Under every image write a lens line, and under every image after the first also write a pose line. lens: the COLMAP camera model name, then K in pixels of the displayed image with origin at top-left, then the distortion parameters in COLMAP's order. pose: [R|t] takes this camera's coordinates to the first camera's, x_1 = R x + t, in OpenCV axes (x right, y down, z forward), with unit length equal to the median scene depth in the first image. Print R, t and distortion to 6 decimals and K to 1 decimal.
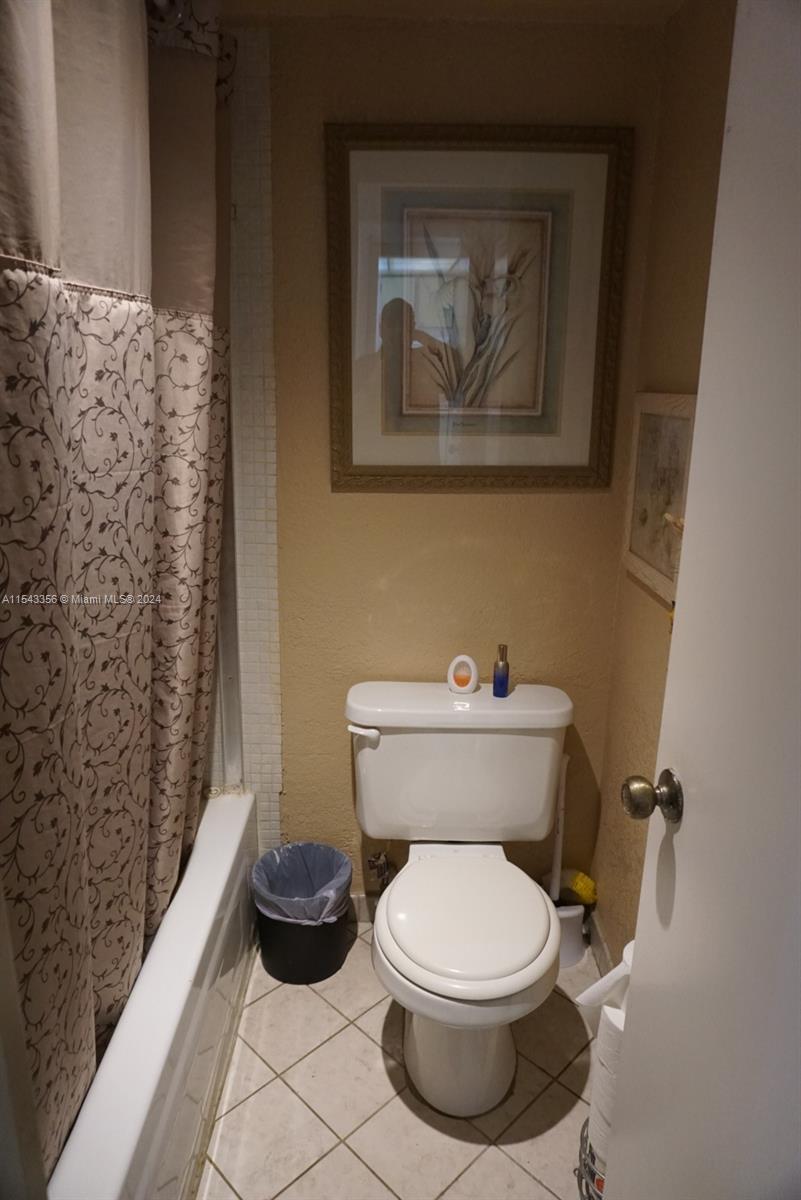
lens RADIAL K [[799.3, 0, 404.8], [0, 799.3, 602.1], [0, 0, 1]] dist [-0.049081, 0.036154]
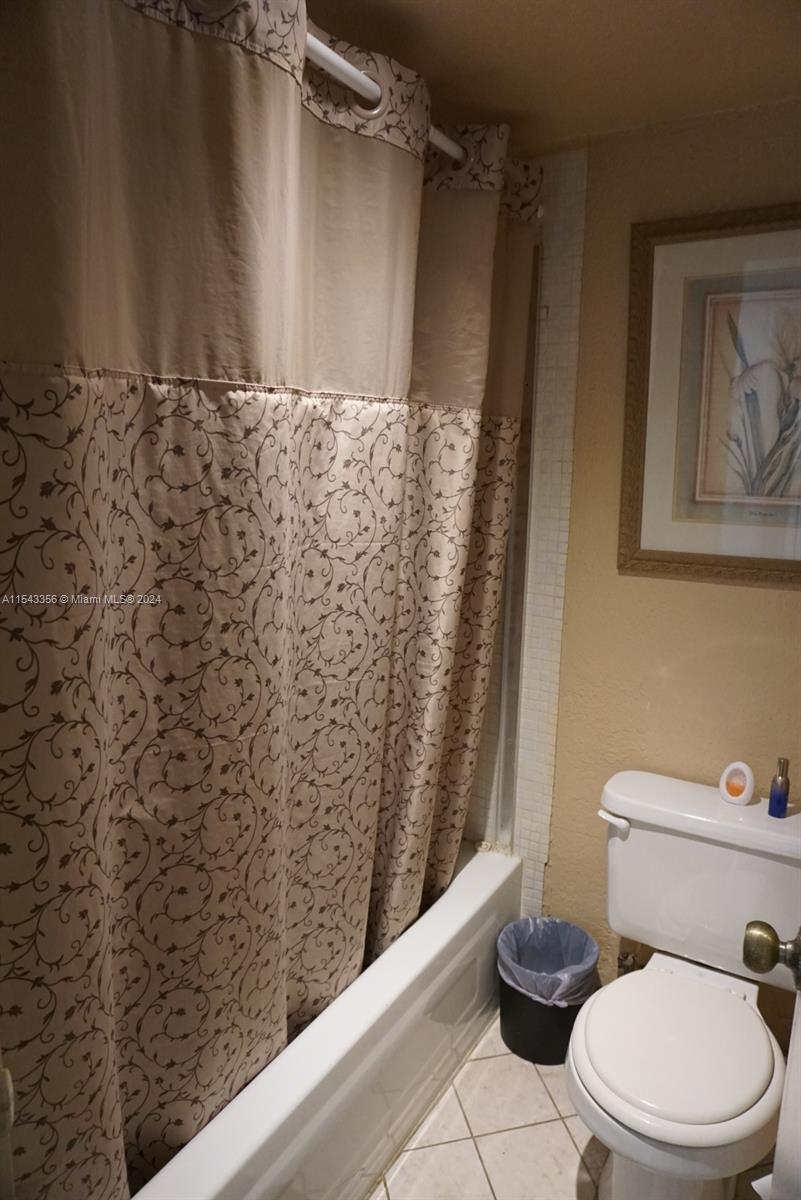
lens RADIAL K [[799.3, 0, 404.8], [0, 799.3, 602.1], [0, 0, 1]] dist [-0.049081, 0.036154]
pose [[0.852791, 0.097652, -0.513042, 0.266113], [-0.142440, 0.988610, -0.048596, -0.022131], [0.502453, 0.114520, 0.856987, 0.011523]]
